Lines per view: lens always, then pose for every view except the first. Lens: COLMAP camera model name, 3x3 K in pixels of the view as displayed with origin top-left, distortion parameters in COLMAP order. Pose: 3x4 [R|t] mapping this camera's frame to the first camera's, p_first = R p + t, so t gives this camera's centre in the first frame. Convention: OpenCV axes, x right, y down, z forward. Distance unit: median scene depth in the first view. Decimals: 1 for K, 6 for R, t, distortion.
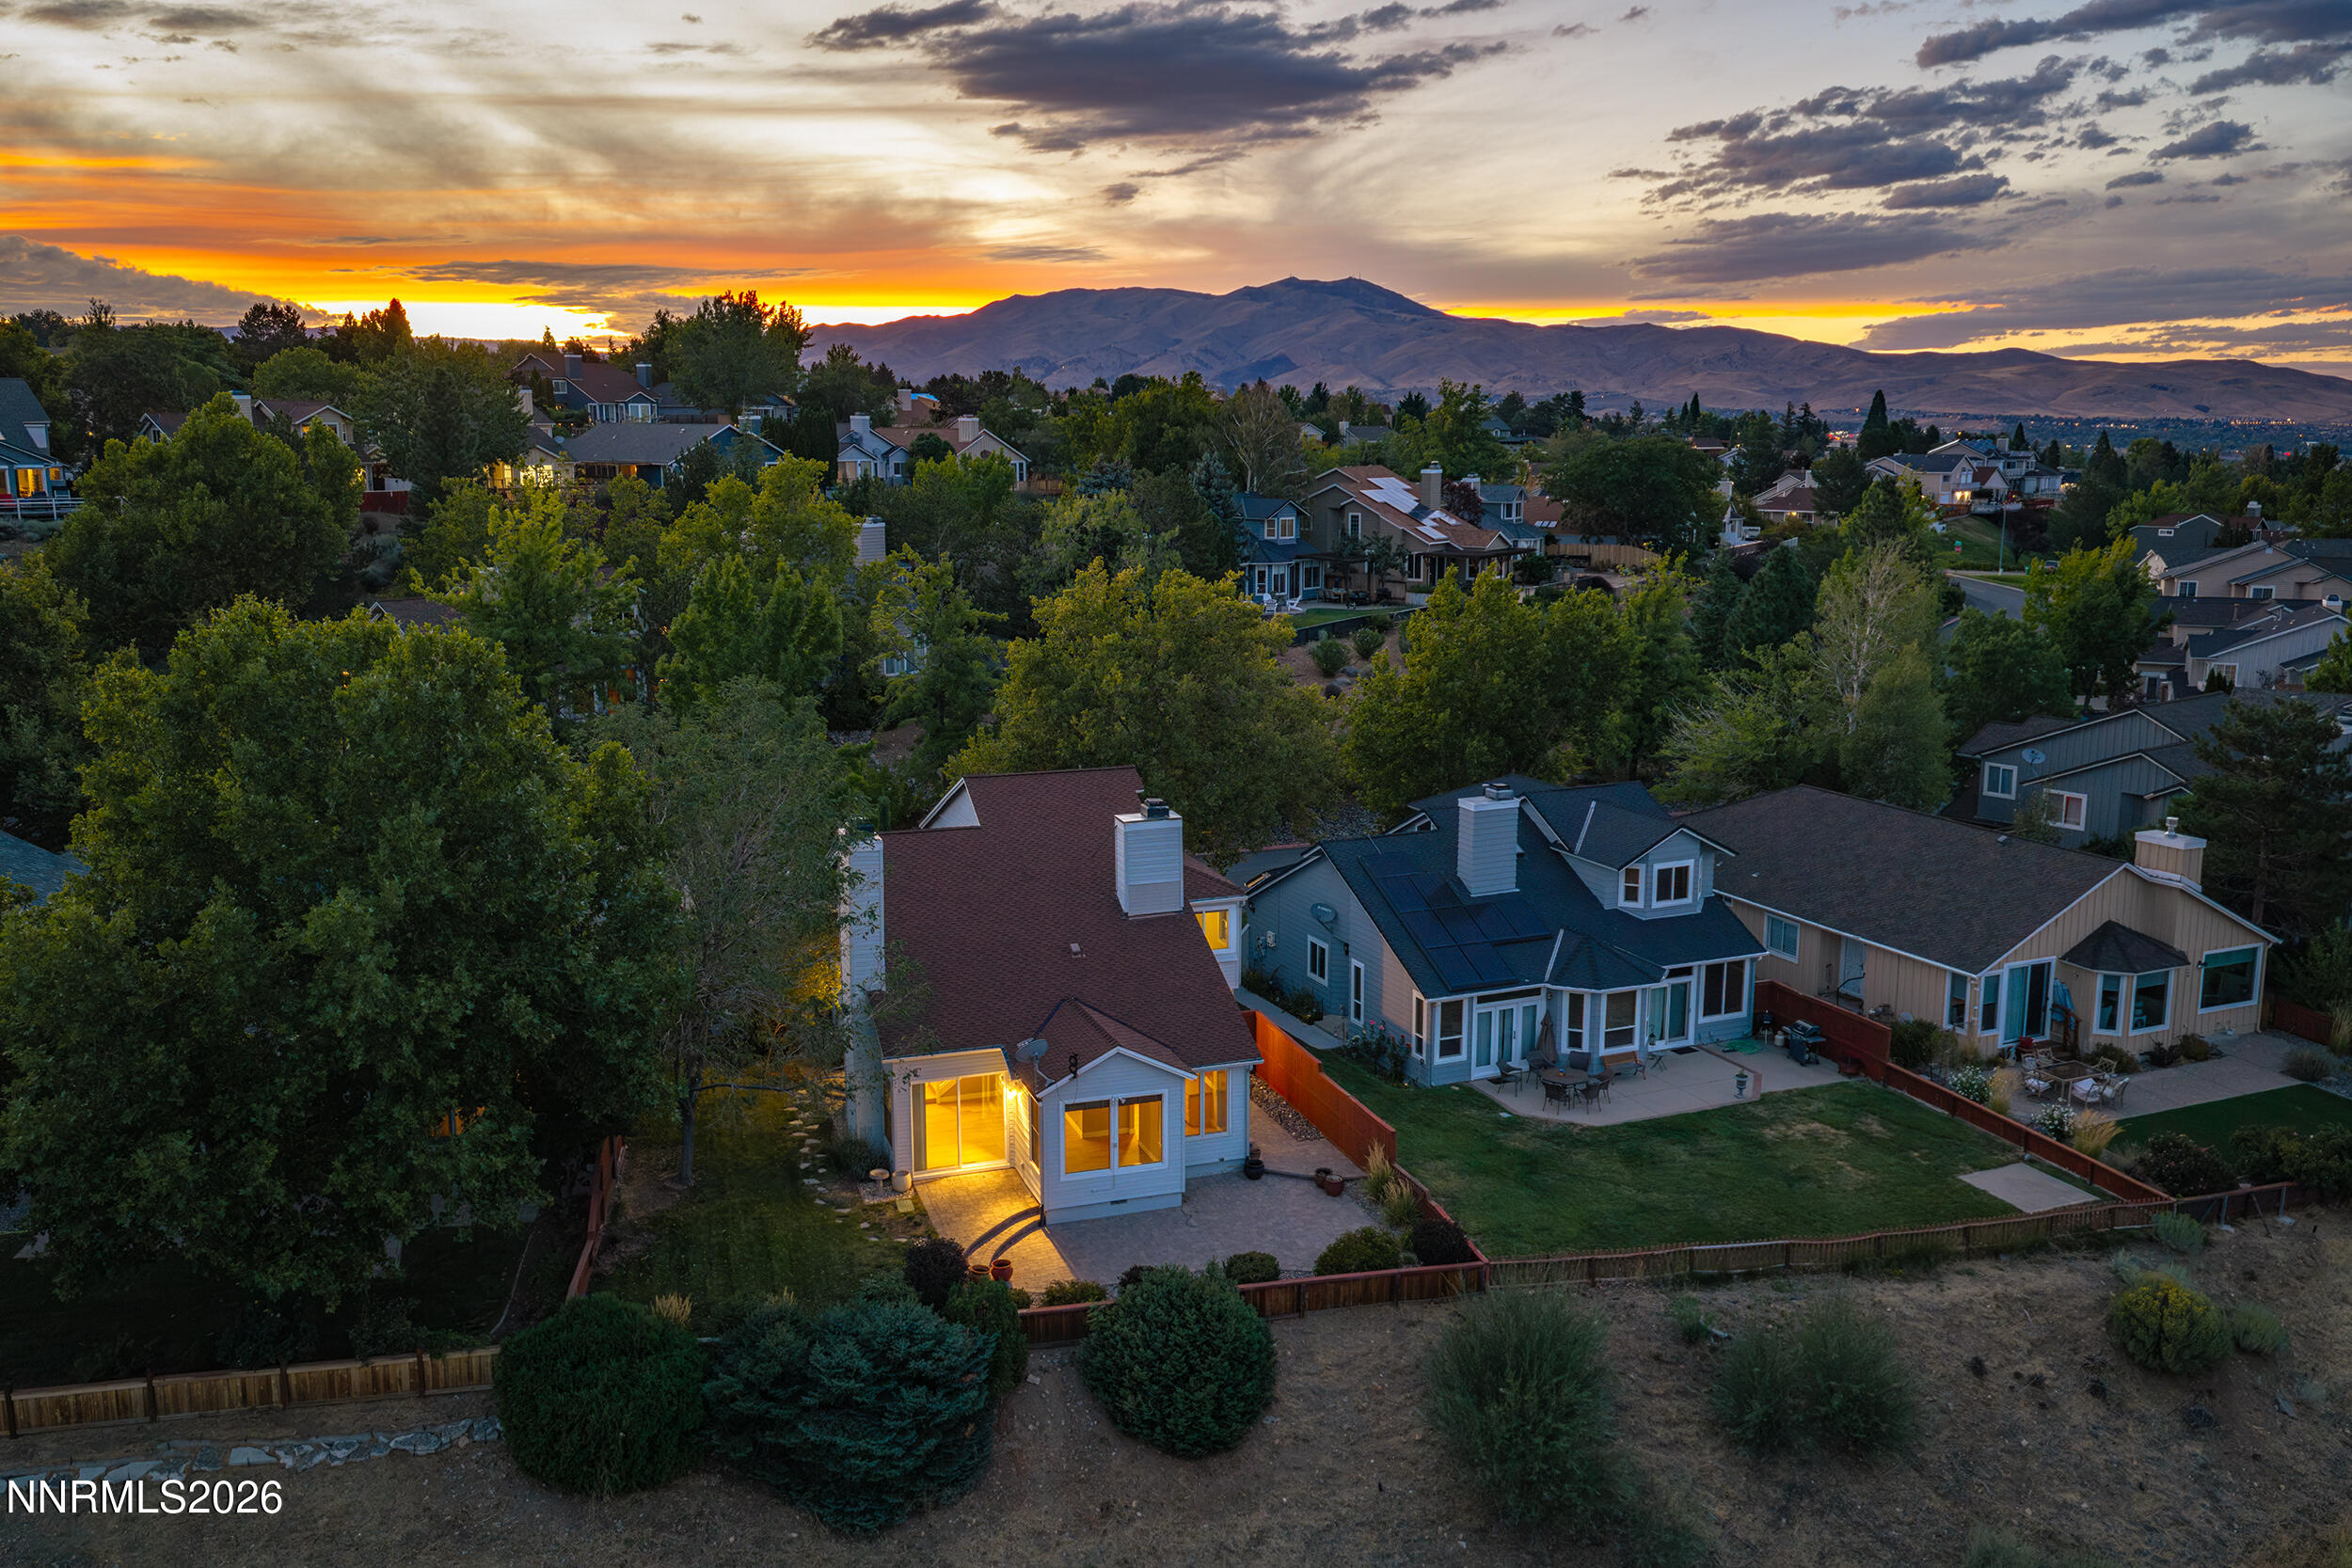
lens RADIAL K [[1934.2, 0, 1176.0], [0, 1934.2, 784.0], [0, 0, 1]] dist [0.027756, 0.013488]
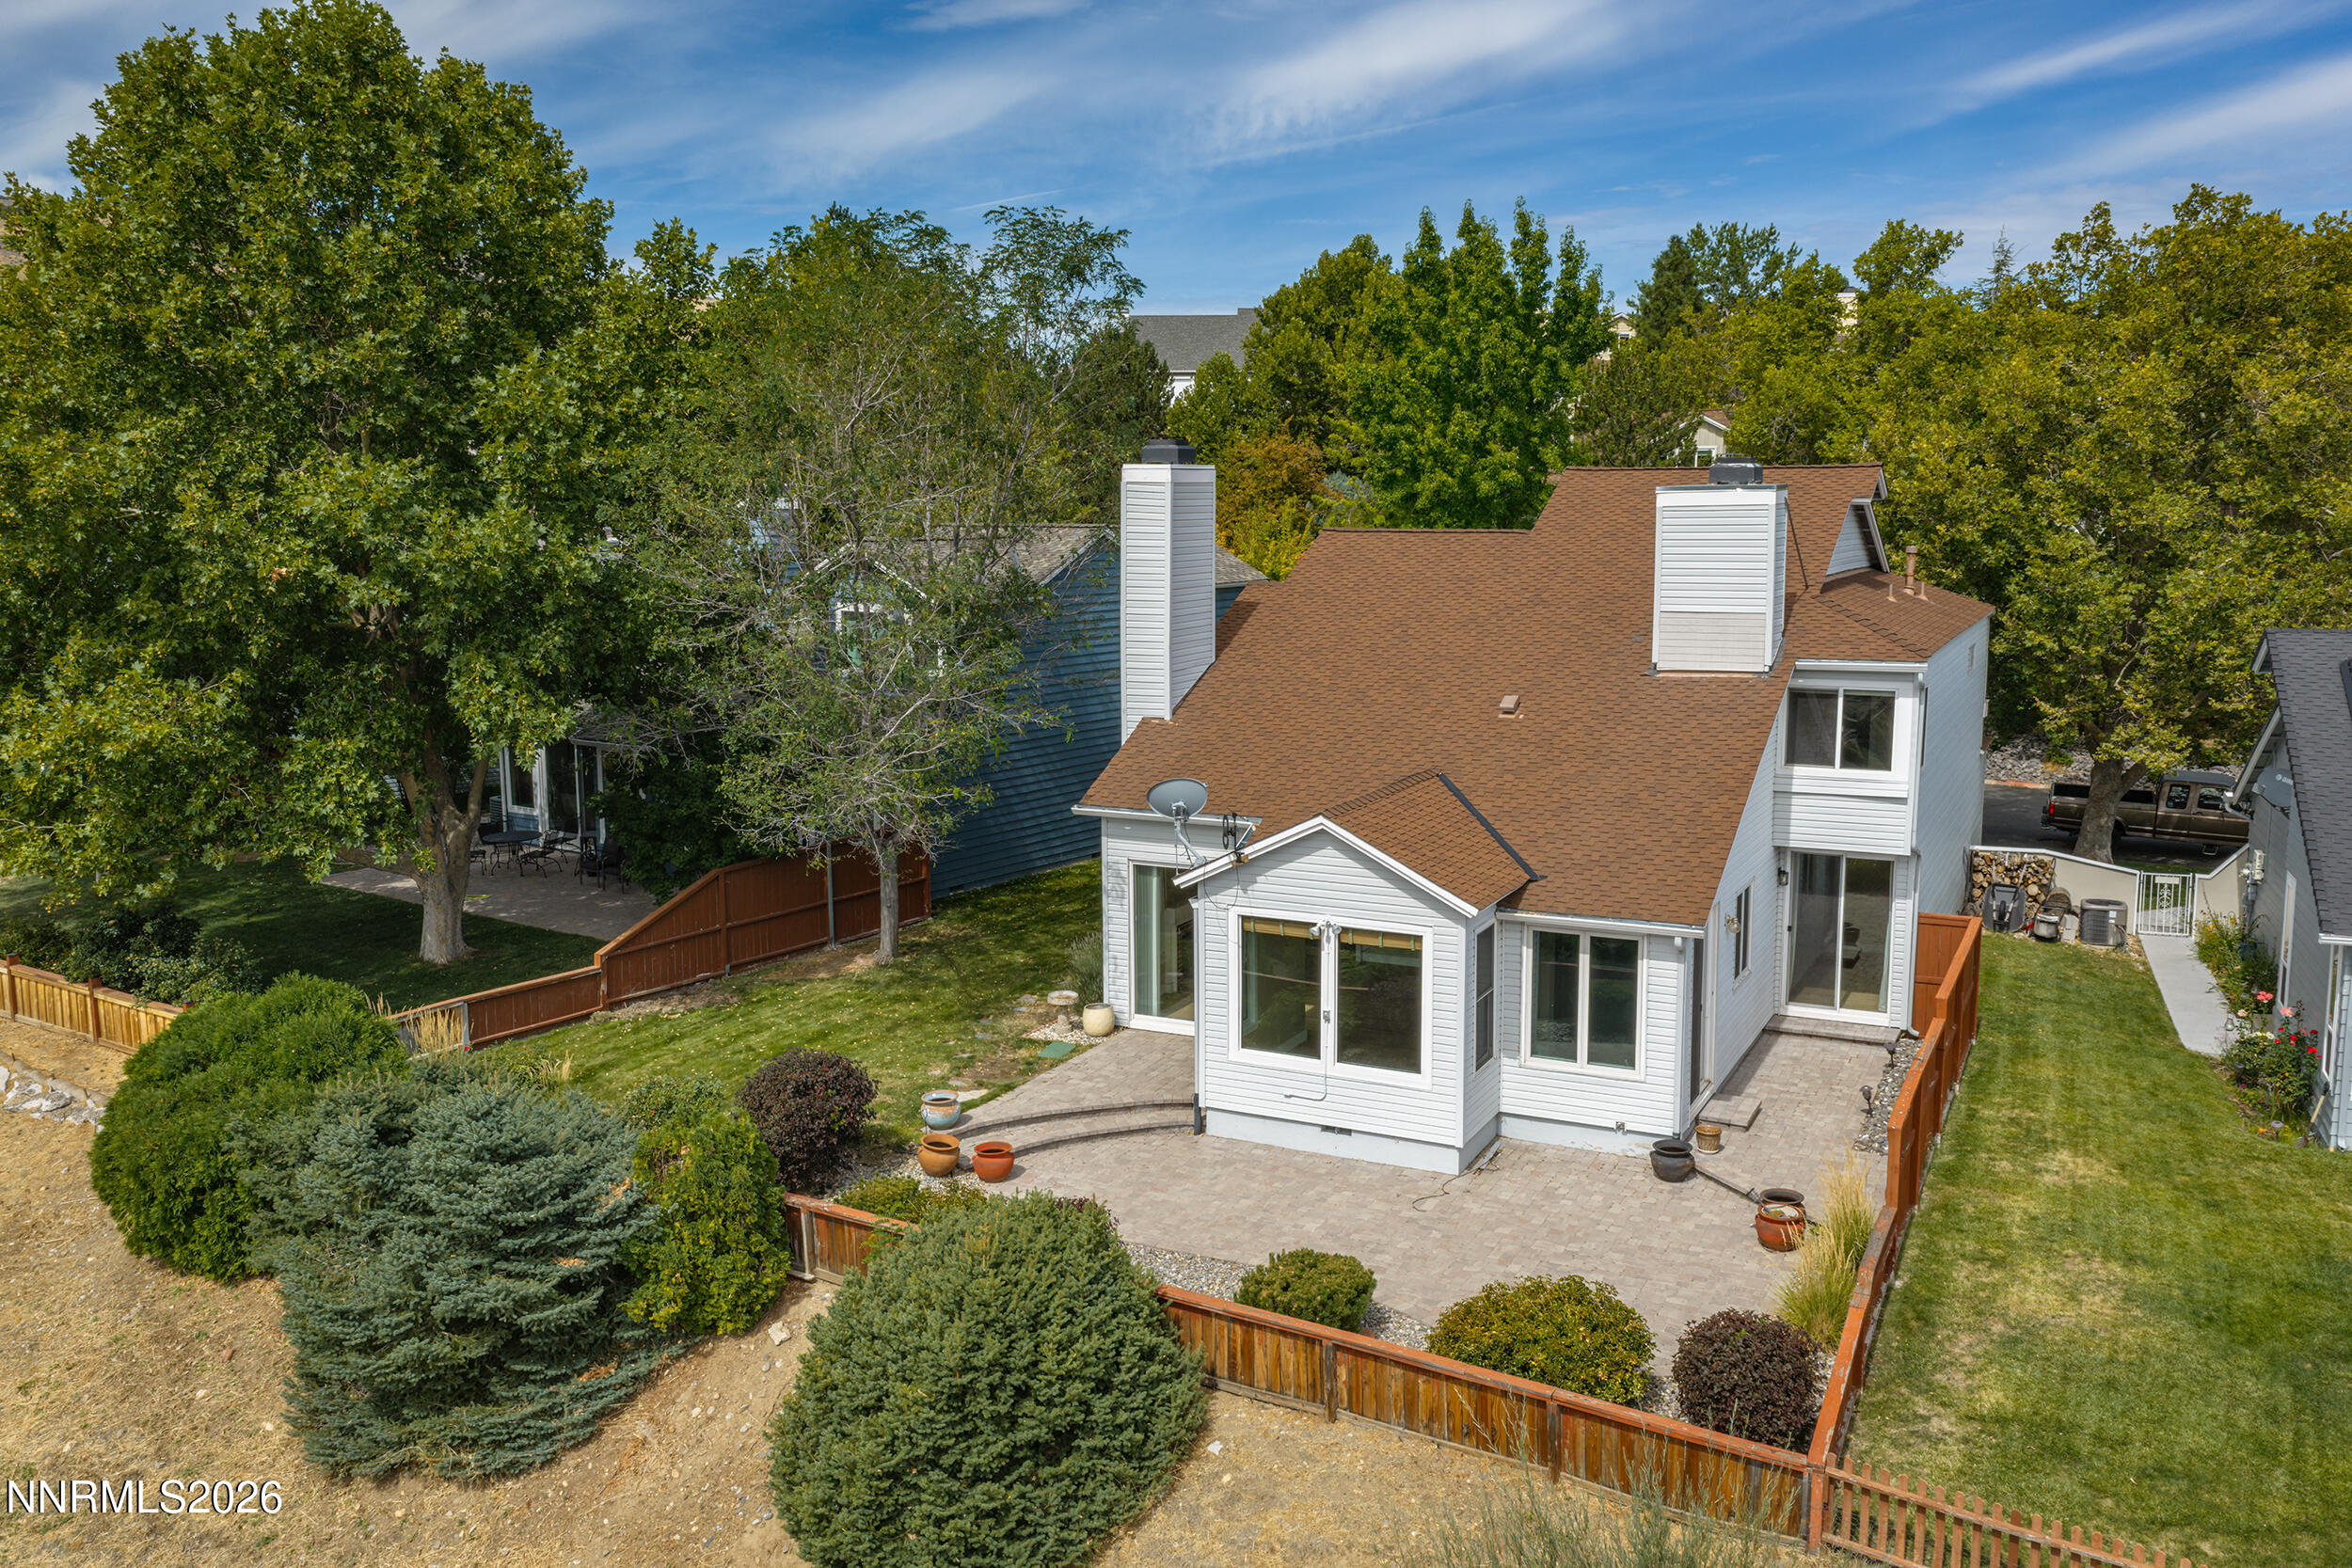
lens RADIAL K [[1925.5, 0, 1176.0], [0, 1925.5, 784.0], [0, 0, 1]] dist [0.054855, -0.010779]
pose [[0.689454, 0.103643, -0.716876, 0.289122], [-0.125887, 0.991794, 0.022318, 0.113525], [0.713306, 0.074858, 0.696843, 0.580906]]
